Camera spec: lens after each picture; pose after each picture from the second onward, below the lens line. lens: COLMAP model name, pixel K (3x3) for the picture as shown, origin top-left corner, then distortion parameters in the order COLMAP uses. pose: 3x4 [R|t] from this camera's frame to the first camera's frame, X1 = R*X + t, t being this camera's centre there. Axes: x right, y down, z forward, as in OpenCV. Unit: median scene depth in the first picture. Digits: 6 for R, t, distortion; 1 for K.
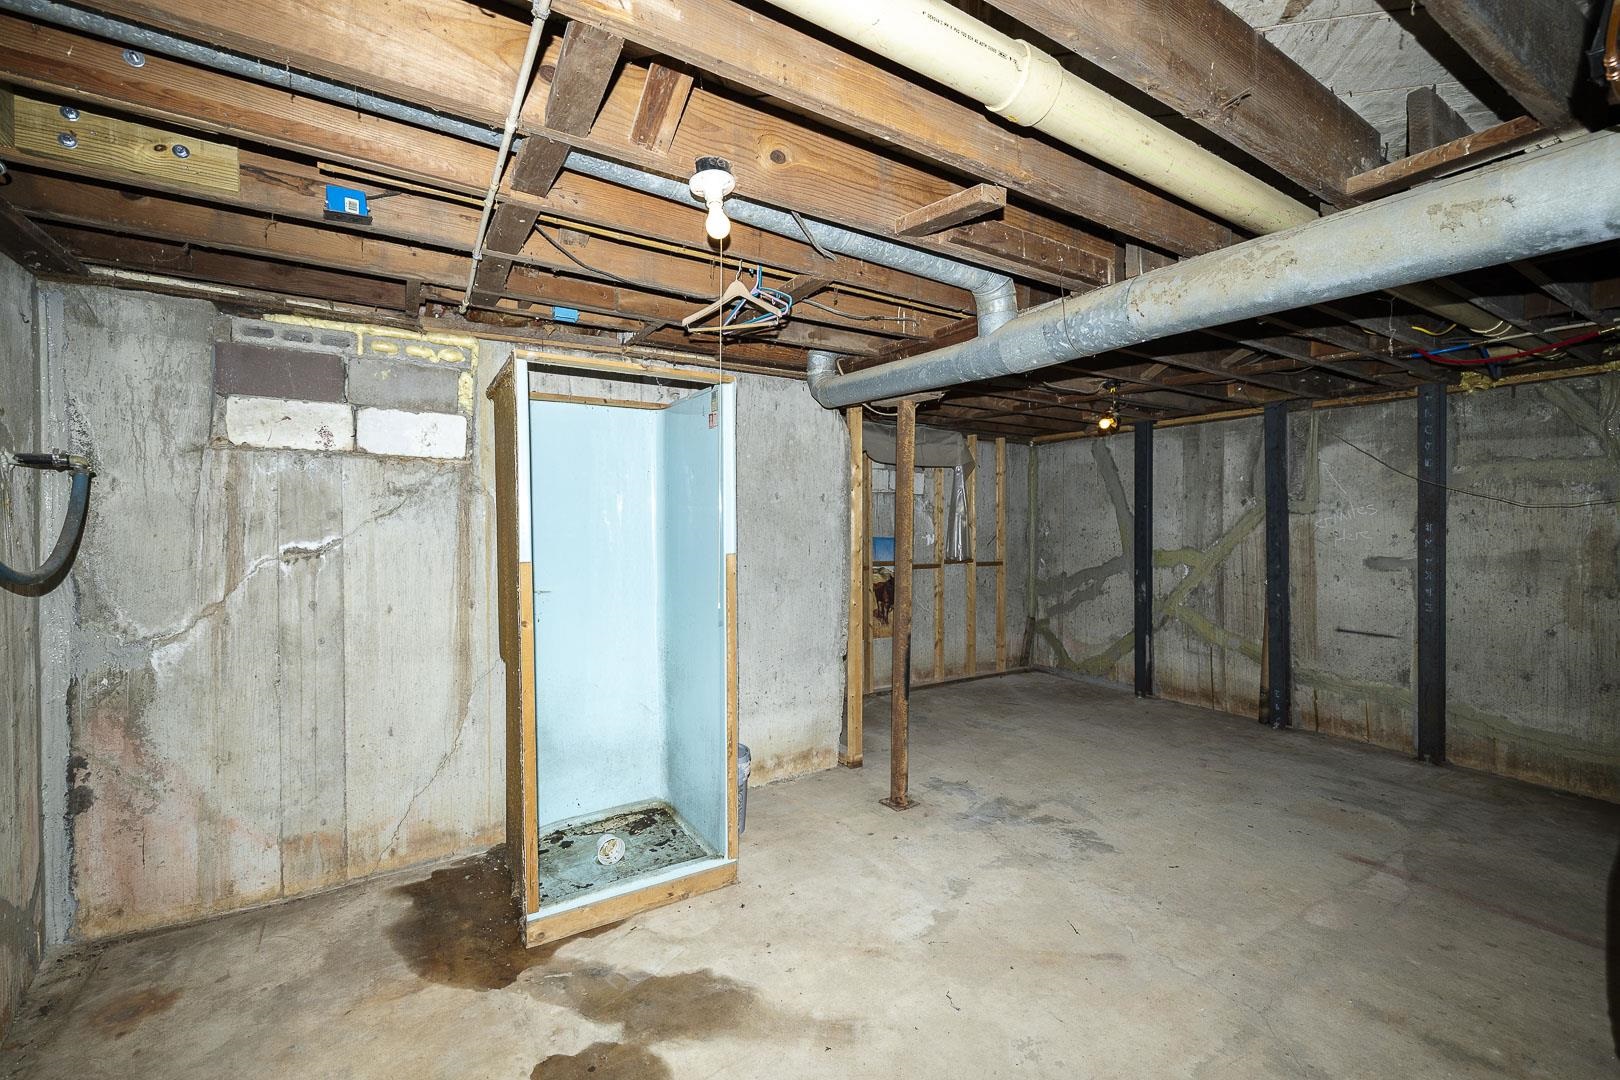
lens RADIAL K [[668.4, 0, 827.6], [0, 668.4, 531.9], [0, 0, 1]] dist [0.002642, 0.000306]
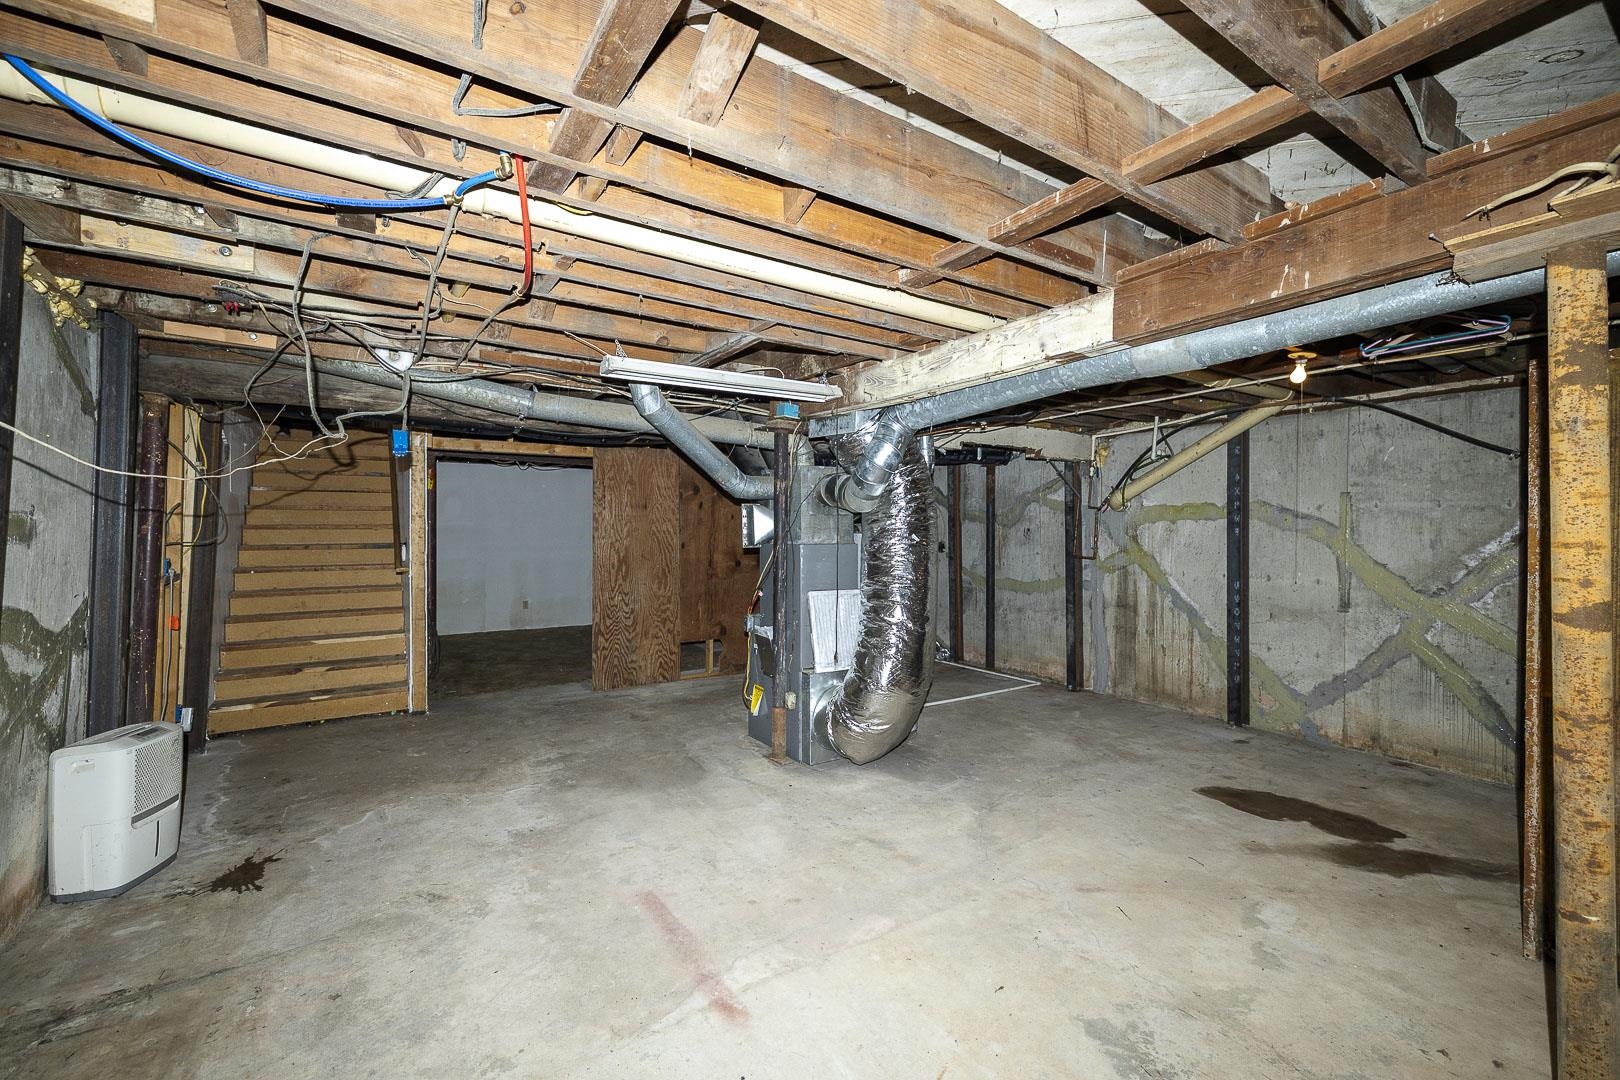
lens RADIAL K [[679.5, 0, 813.3], [0, 679.5, 536.6], [0, 0, 1]] dist [0.002651, 0.000652]
pose [[-0.999659, -0.006857, -0.025203, 0.740728], [-0.007339, 0.999791, 0.019098, -0.014459], [0.025067, 0.019276, -0.999500, 1.712357]]
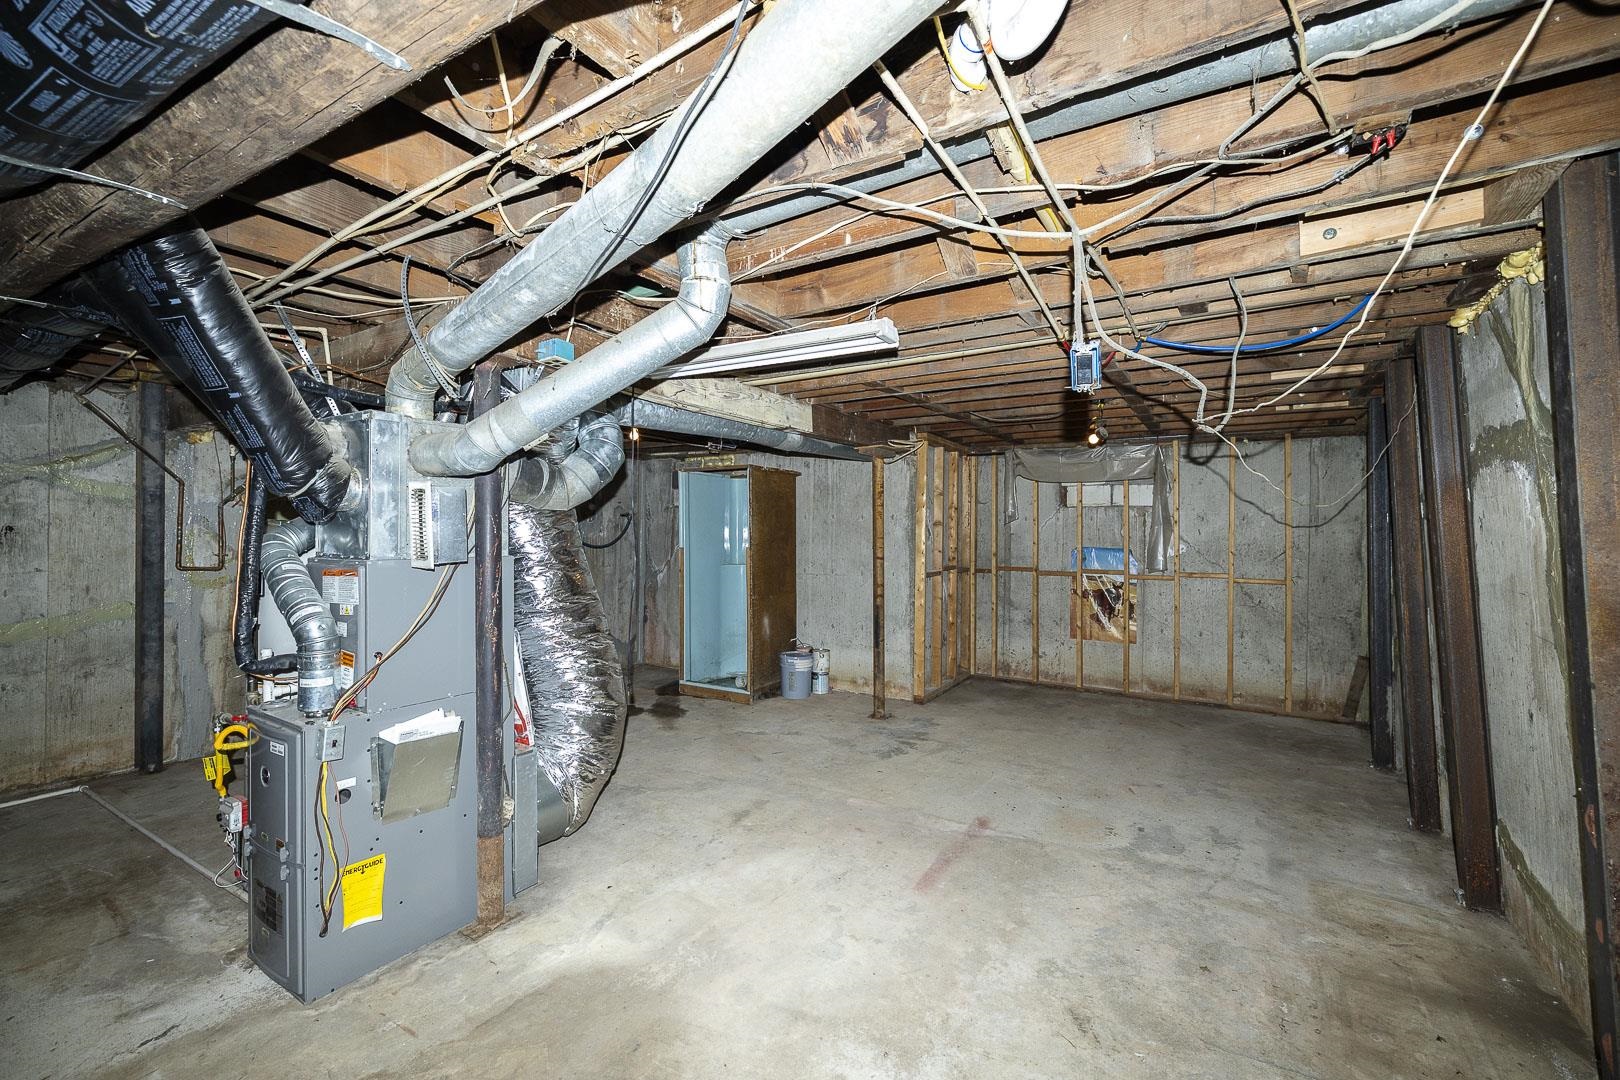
lens RADIAL K [[679.5, 0, 813.3], [0, 679.5, 536.6], [0, 0, 1]] dist [0.002651, 0.000652]
pose [[0.442669, 0.001995, -0.896683, 1.739005], [-0.011405, 0.999929, -0.003405, 0.003379], [0.896613, 0.011734, 0.442660, 0.212863]]
